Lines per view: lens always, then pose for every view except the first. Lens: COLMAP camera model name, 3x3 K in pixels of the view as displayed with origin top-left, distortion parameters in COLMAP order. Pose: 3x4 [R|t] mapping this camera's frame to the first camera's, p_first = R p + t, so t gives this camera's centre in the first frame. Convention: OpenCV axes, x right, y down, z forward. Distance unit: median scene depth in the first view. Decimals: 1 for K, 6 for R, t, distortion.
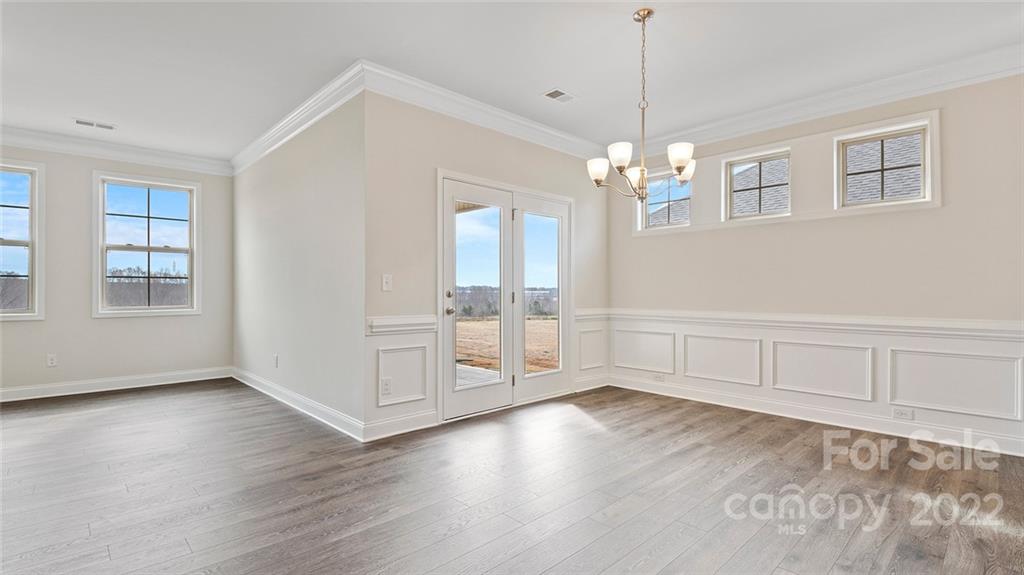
lens RADIAL K [[471.6, 0, 510.0], [0, 471.6, 289.1], [0, 0, 1]] dist [0.038737, -0.033916]
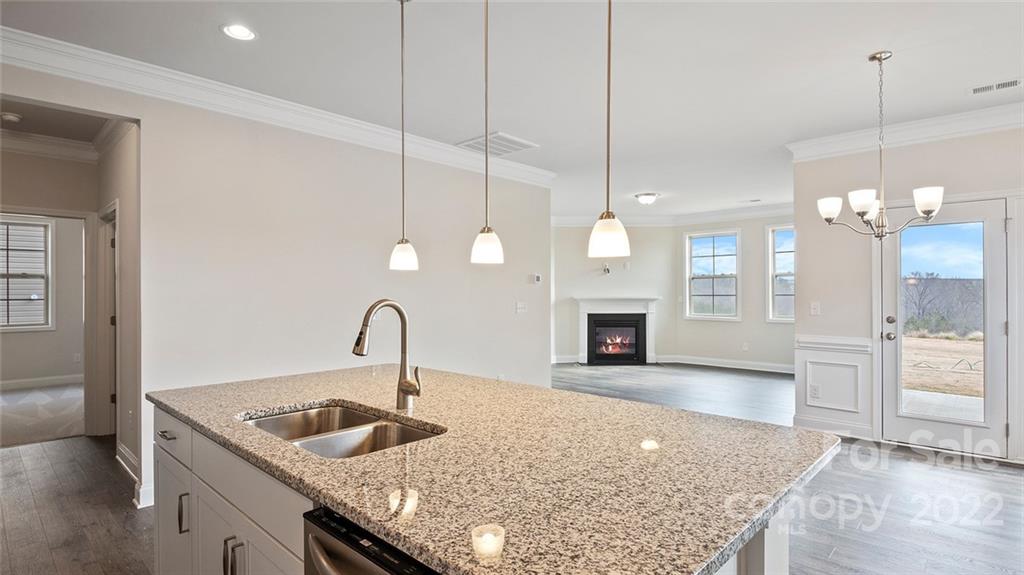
lens RADIAL K [[506.0, 0, 512.0], [0, 506.0, 287.5], [0, 0, 1]] dist [0.033825, -0.036262]
pose [[0.061292, -0.009056, -0.998079, 0.870108], [0.006433, 0.999942, -0.008678, -0.051562], [0.998099, -0.005889, 0.061346, 0.103705]]
